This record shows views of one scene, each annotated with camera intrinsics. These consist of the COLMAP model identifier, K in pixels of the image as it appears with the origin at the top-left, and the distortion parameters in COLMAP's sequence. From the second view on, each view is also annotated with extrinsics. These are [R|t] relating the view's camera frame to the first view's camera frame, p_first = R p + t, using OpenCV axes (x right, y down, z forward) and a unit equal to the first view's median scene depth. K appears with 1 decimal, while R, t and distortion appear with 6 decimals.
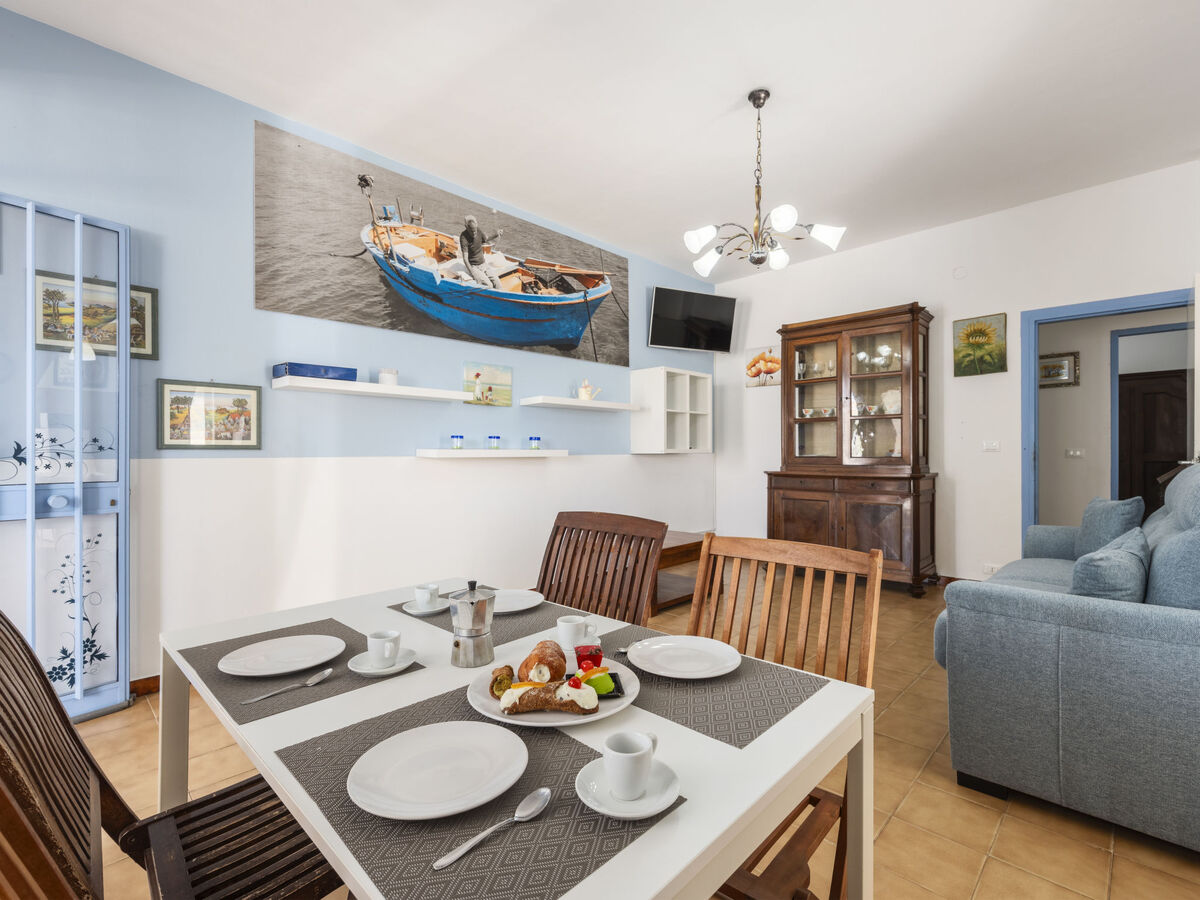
lens RADIAL K [[569.4, 0, 598.0], [0, 569.4, 454.8], [0, 0, 1]] dist [0.001699, 0.000008]
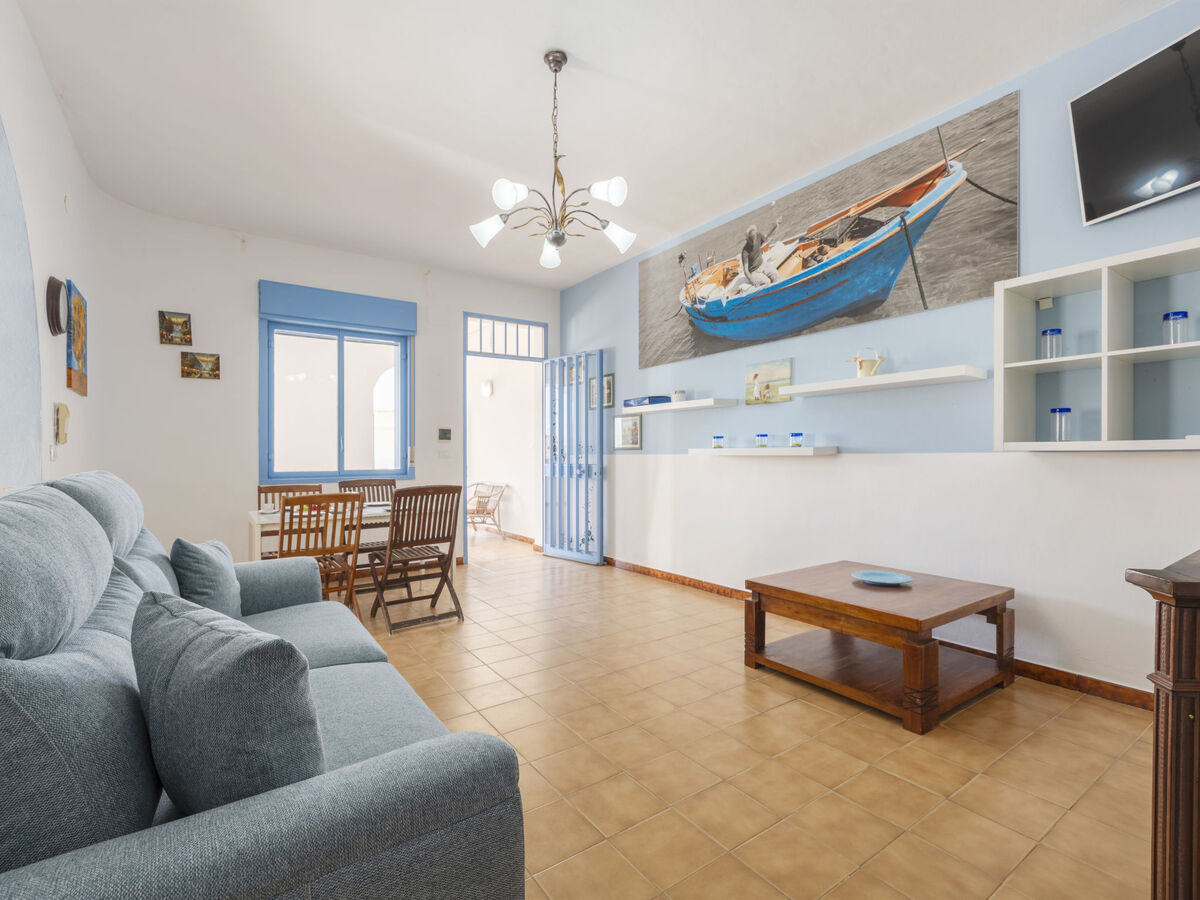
lens RADIAL K [[569.4, 0, 600.3], [0, 569.4, 452.9], [0, 0, 1]] dist [0.001699, 0.000008]
pose [[-0.206700, 0.005902, -0.978387, 0.869011], [0.005398, 0.999973, 0.004892, -0.006641], [0.978389, -0.004270, -0.206726, 0.944154]]
